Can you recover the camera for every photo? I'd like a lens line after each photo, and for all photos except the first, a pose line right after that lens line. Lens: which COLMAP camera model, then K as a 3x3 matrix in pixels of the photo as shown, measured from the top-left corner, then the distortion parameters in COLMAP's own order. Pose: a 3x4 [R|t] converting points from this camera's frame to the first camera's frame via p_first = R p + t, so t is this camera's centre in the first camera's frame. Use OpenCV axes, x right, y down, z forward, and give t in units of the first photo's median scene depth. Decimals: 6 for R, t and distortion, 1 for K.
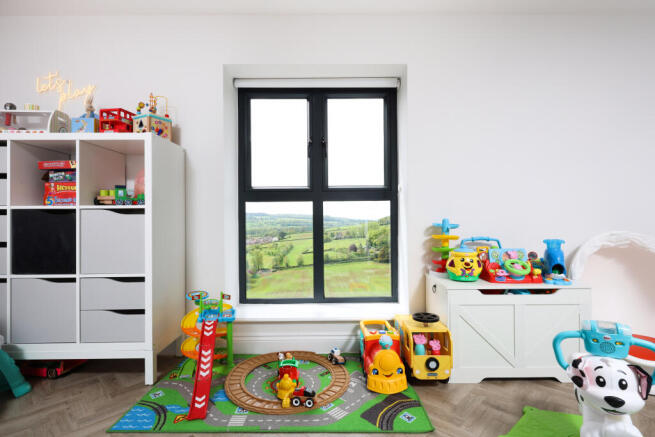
lens RADIAL K [[329.9, 0, 327.5], [0, 329.9, 218.5], [0, 0, 1]] dist [0.000683, 0.000208]
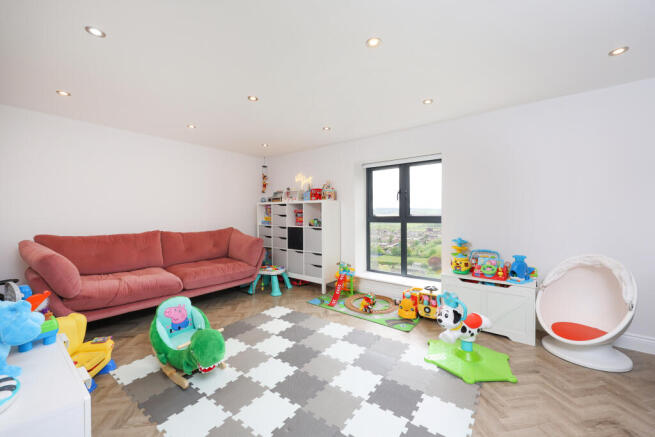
lens RADIAL K [[262.6, 0, 327.5], [0, 262.6, 218.5], [0, 0, 1]] dist [-0.000150, -0.000023]
pose [[0.780178, 0.013890, -0.625403, 0.766768], [-0.004131, 0.999846, 0.017053, -0.138158], [0.625544, -0.010721, 0.780115, -0.596260]]
